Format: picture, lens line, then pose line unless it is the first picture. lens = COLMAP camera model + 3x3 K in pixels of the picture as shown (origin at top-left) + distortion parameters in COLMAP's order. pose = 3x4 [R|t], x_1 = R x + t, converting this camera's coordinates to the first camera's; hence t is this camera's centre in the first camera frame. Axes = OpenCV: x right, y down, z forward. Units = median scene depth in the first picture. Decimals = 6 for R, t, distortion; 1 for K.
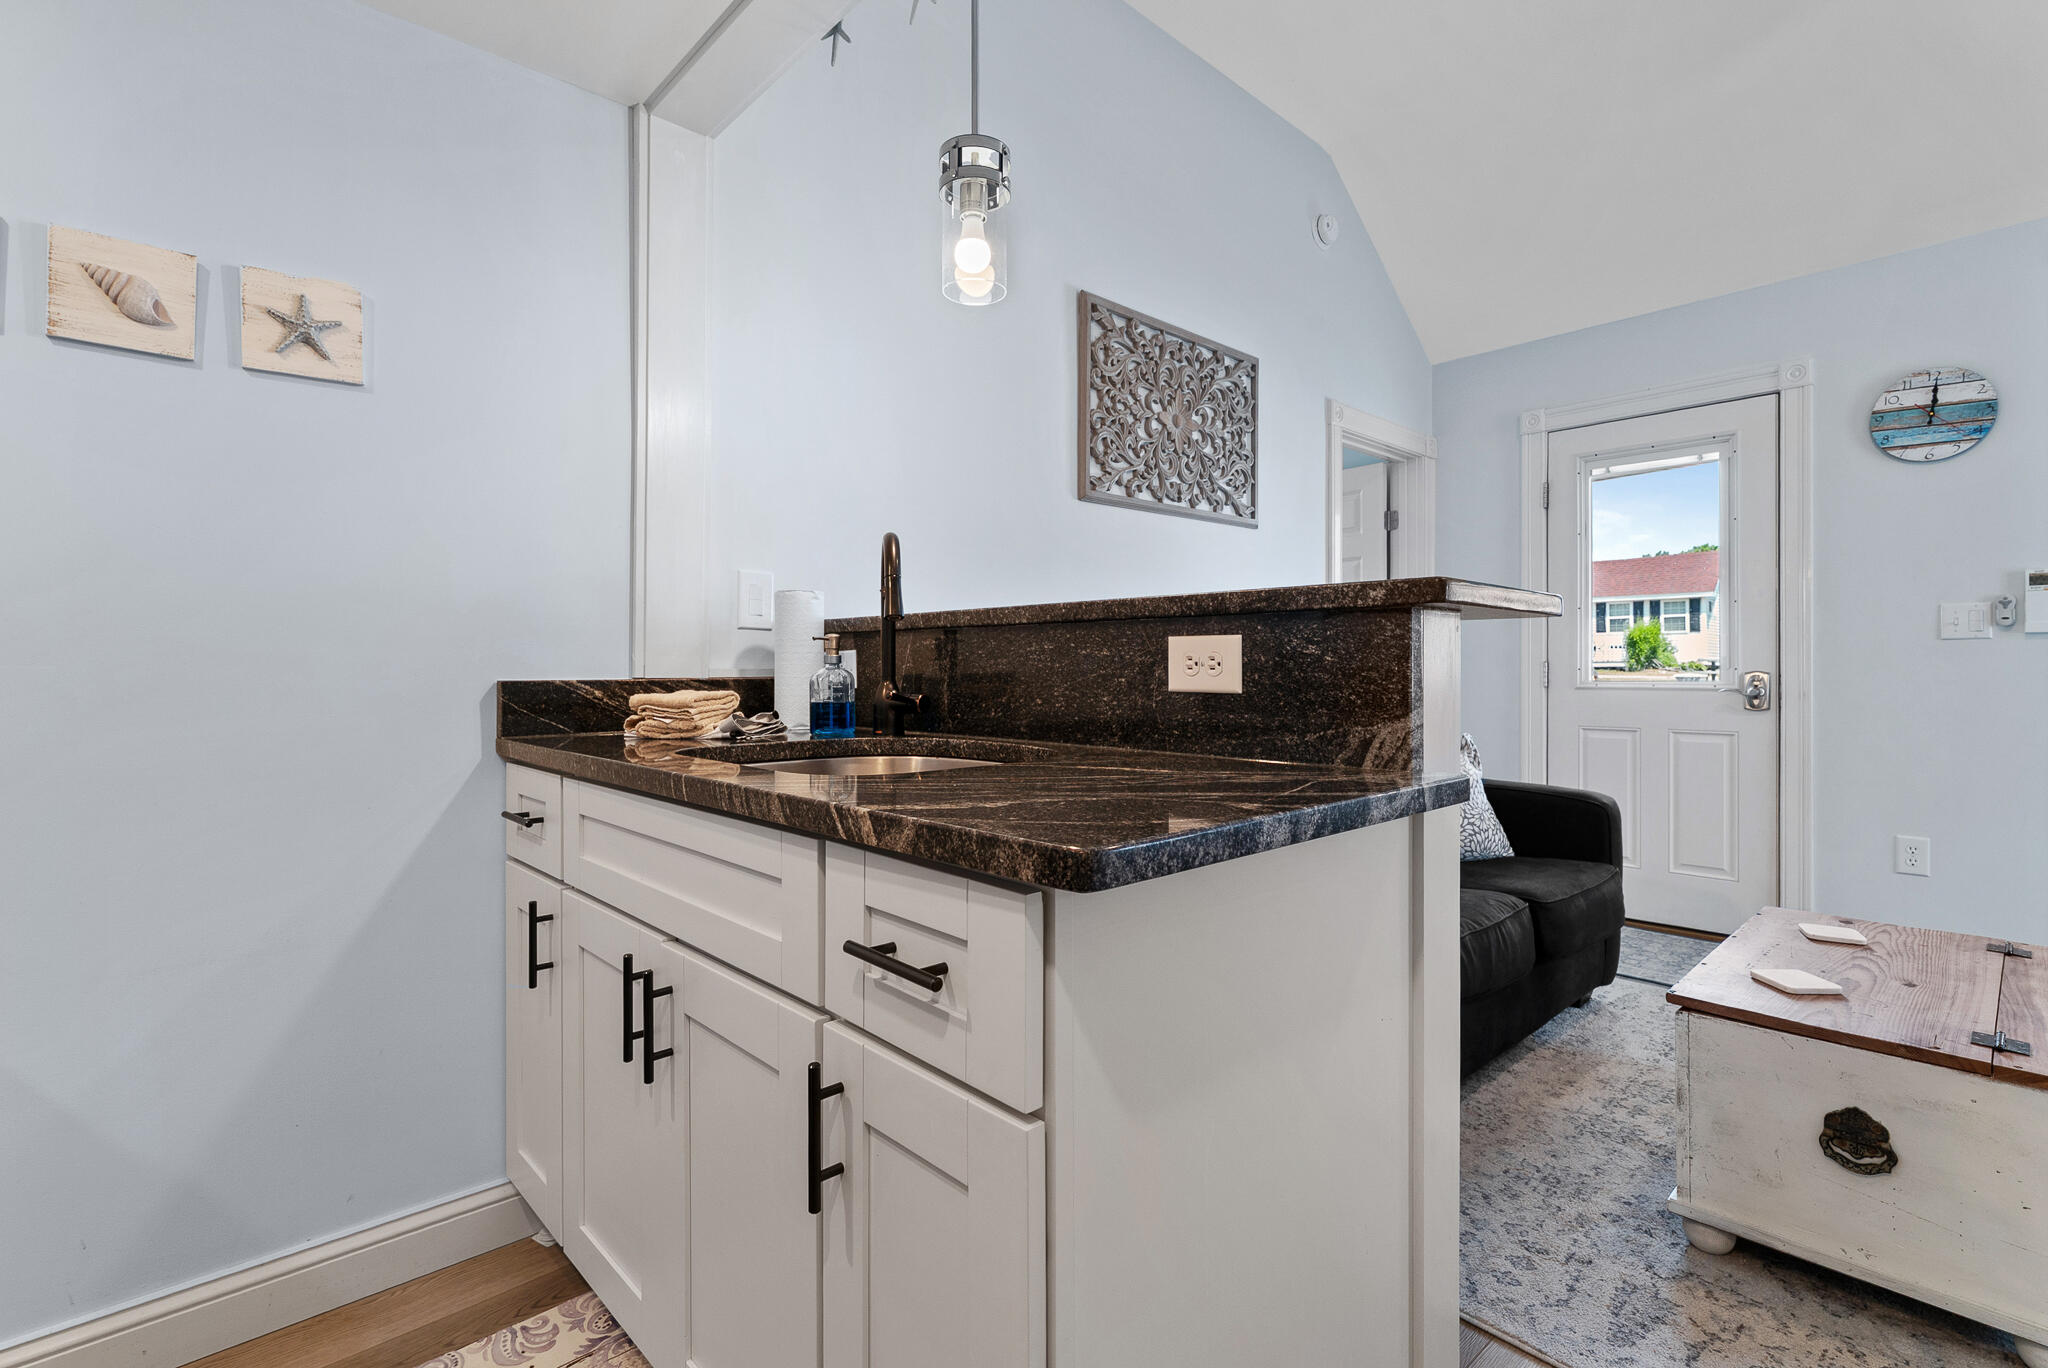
lens RADIAL K [[937.2, 0, 1033.6], [0, 937.2, 670.3], [0, 0, 1]] dist [-0.002573, 0.001035]
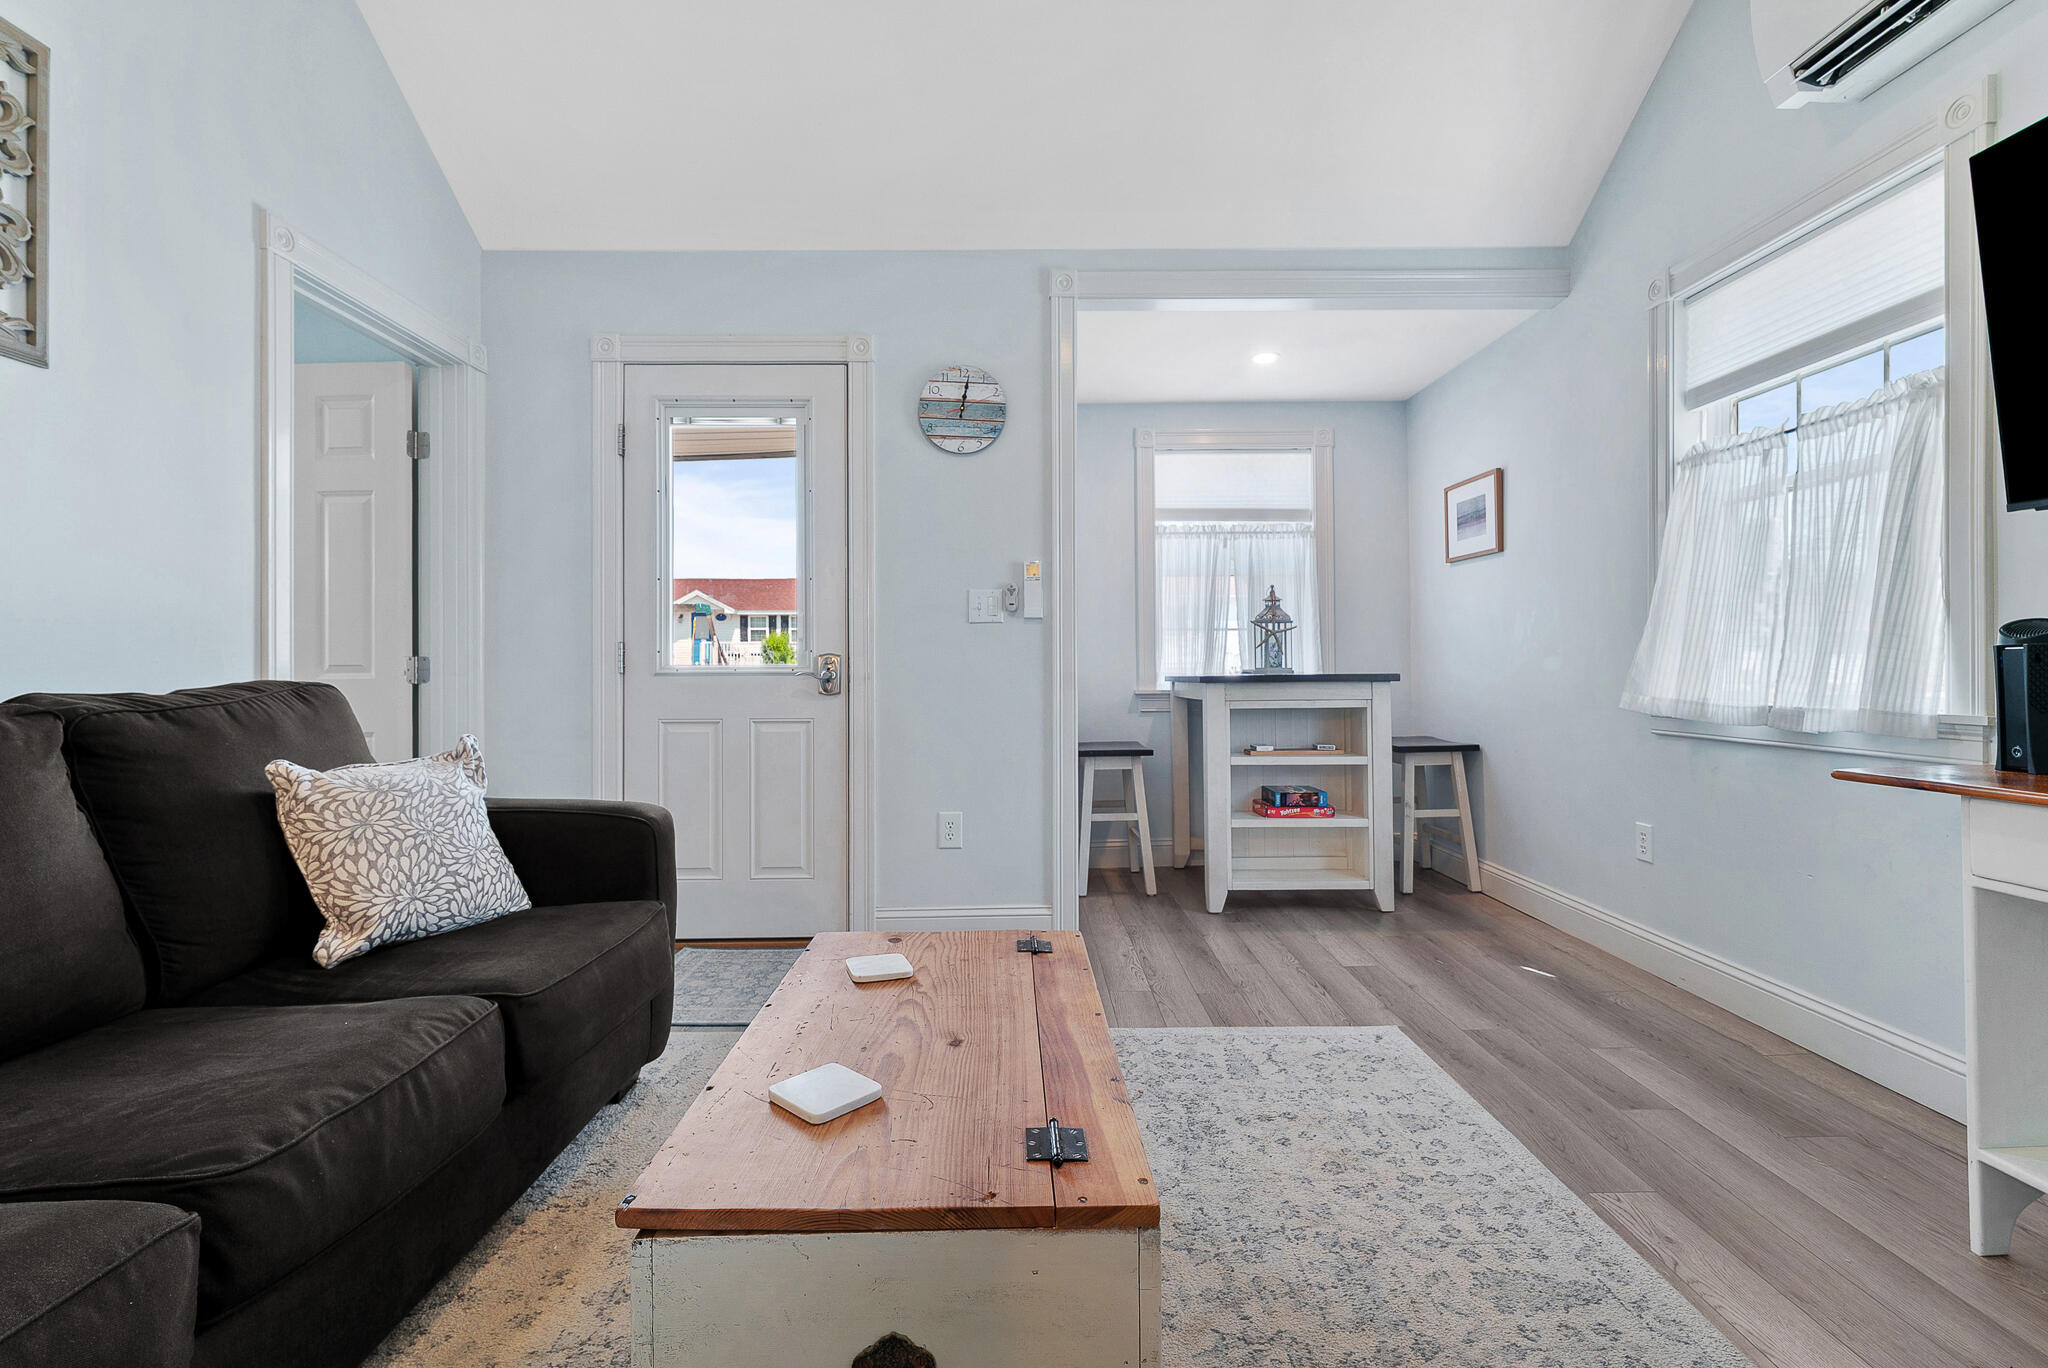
lens RADIAL K [[901.7, 0, 1023.1], [0, 901.7, 670.9], [0, 0, 1]] dist [-0.003690, -0.000814]
pose [[0.667447, 0.002082, 0.744654, 0.423598], [0.003245, 0.999978, -0.005704, 0.046268], [-0.744650, 0.006223, 0.667426, 0.463169]]
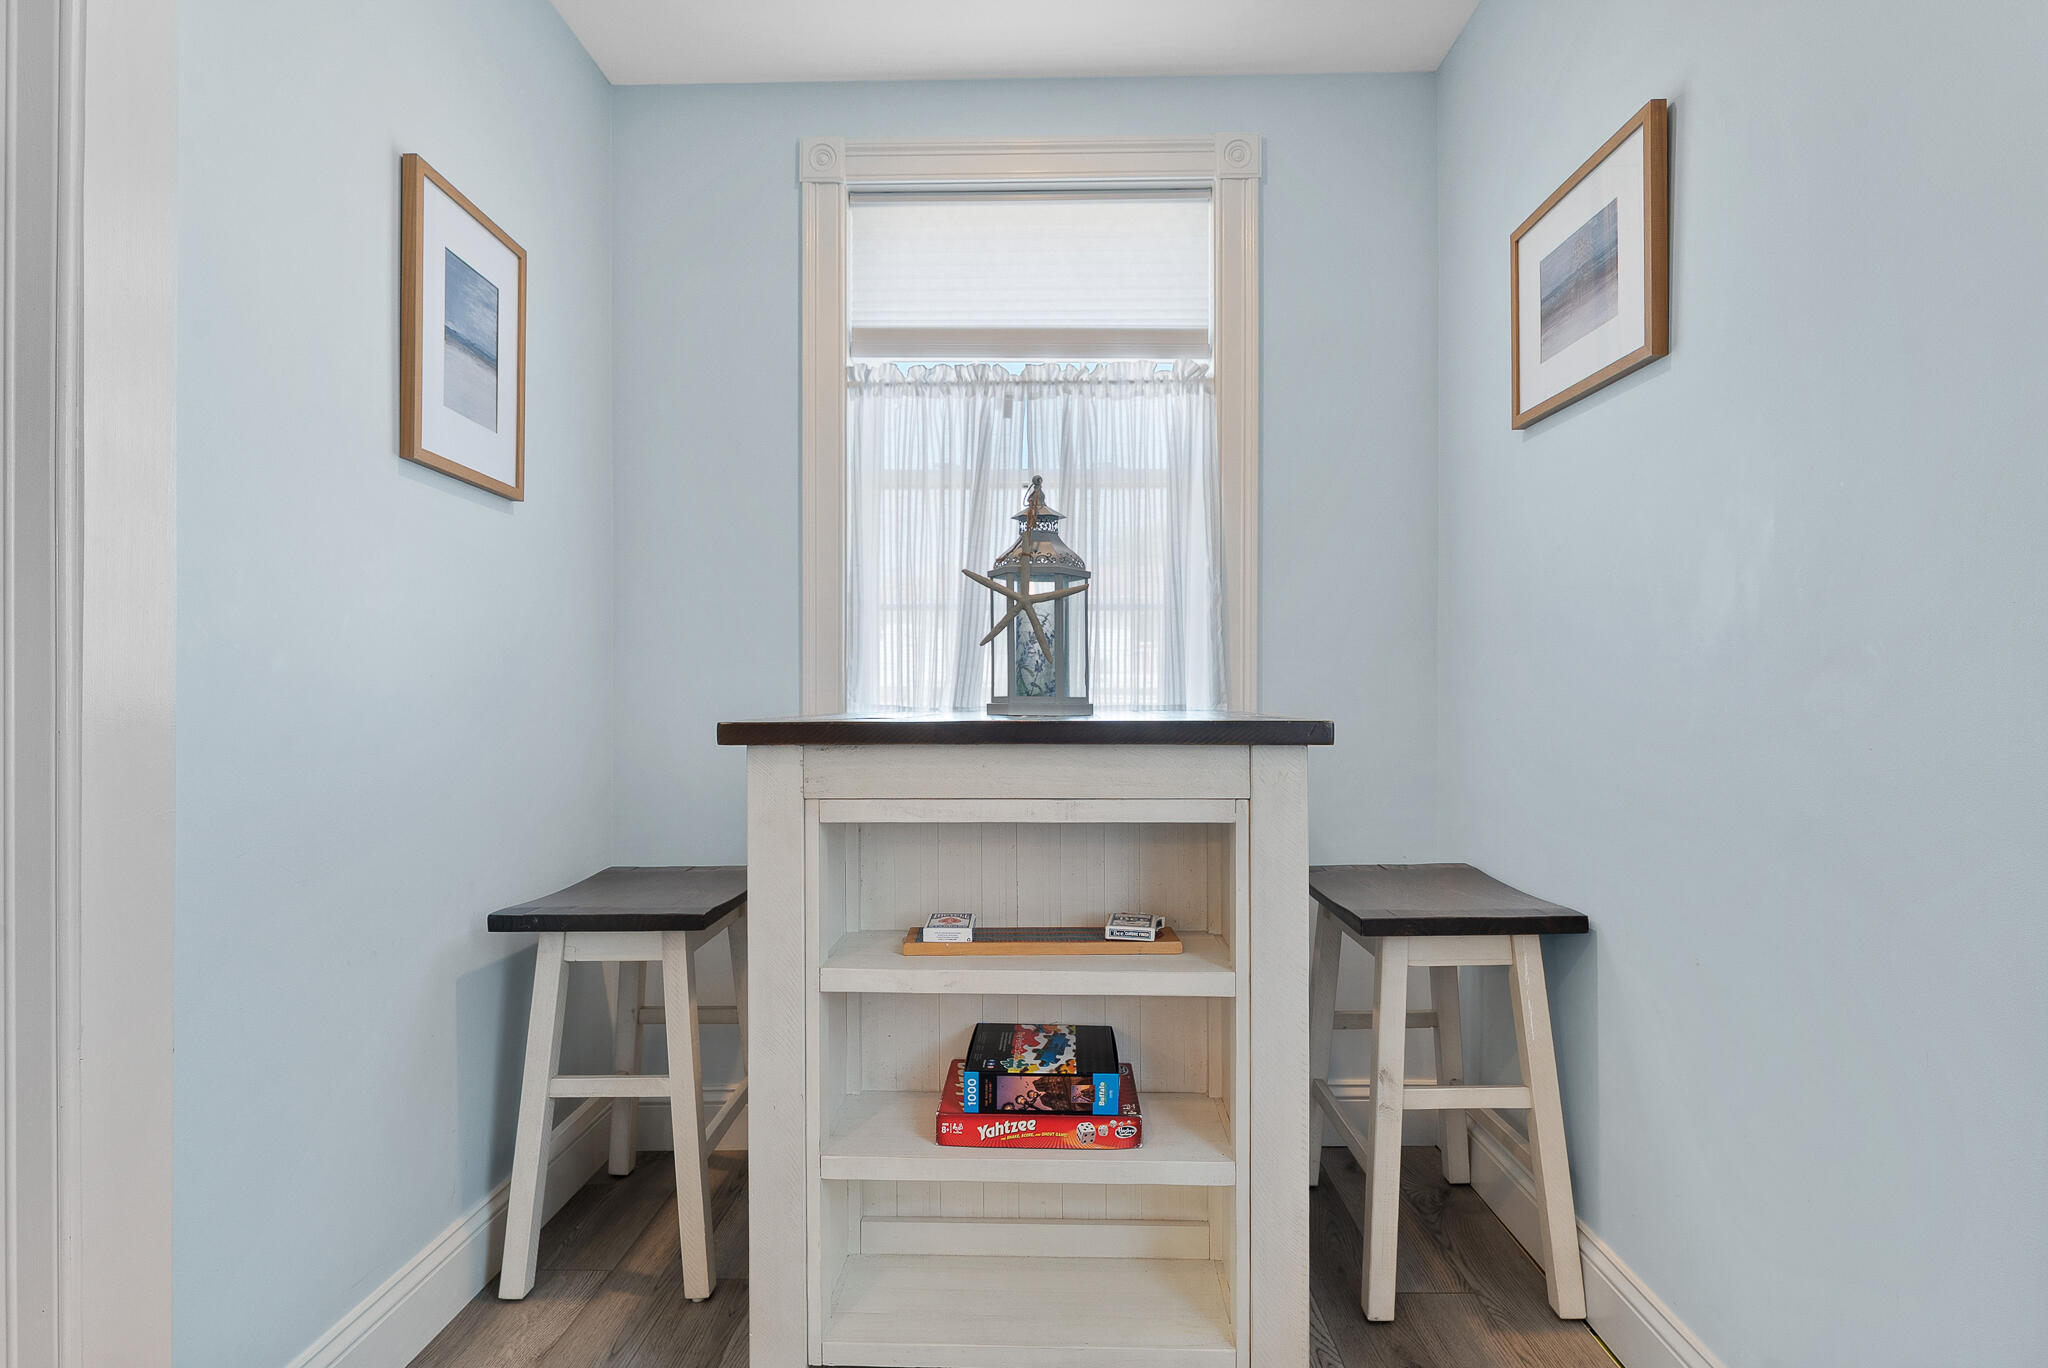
lens RADIAL K [[1072.8, 0, 1041.3], [0, 1072.8, 725.9], [0, 0, 1]] dist [-0.001725, -0.002138]
pose [[0.684780, -0.013822, 0.728619, 1.715290], [-0.002521, 0.999769, 0.021336, 0.032293], [-0.728746, -0.016448, 0.684587, 0.790468]]
